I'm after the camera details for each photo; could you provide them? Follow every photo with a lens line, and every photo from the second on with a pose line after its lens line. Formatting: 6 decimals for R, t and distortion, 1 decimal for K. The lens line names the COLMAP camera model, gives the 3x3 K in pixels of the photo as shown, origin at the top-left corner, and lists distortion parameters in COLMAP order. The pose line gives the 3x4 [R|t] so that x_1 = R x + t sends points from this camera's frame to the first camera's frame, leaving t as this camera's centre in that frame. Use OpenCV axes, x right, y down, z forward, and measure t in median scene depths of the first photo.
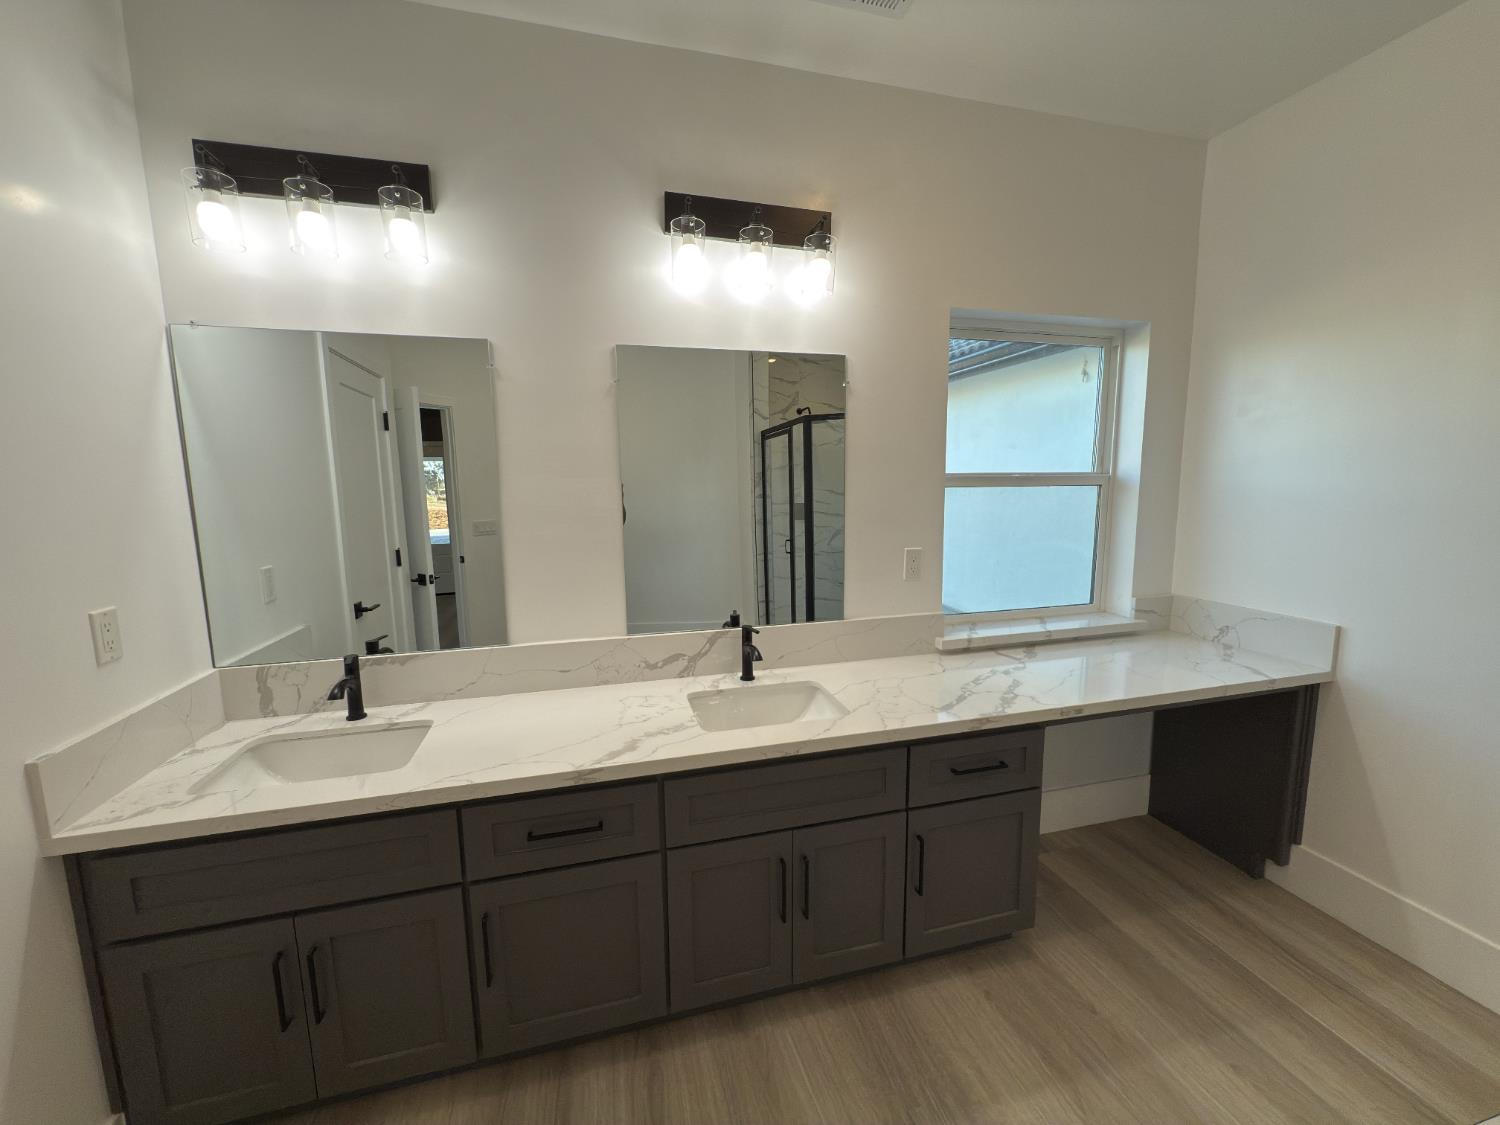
lens RADIAL K [[603.6, 0, 747.6], [0, 603.6, 559.7], [0, 0, 1]] dist [0.001711, 0.000063]
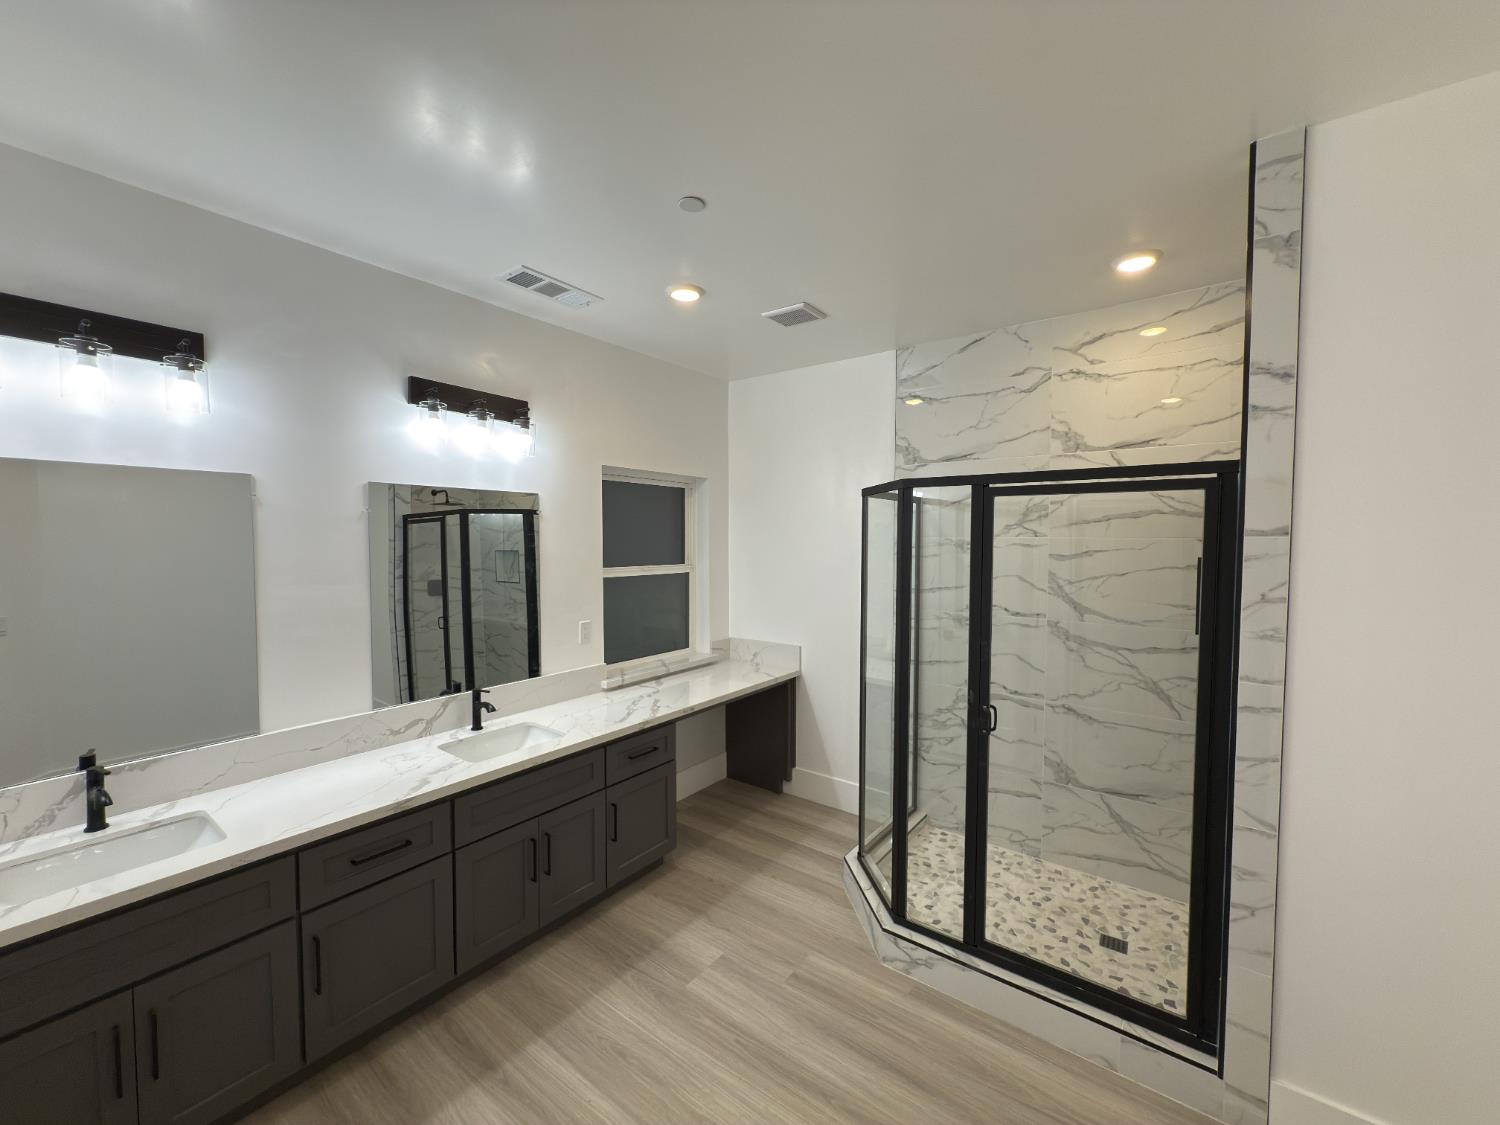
lens RADIAL K [[603.6, 0, 747.6], [0, 603.6, 559.7], [0, 0, 1]] dist [0.001711, 0.000063]
pose [[0.793457, -0.011044, 0.608525, -0.350632], [0.070899, 0.994706, -0.074392, -0.035238], [-0.604482, 0.102171, 0.790040, -0.478490]]
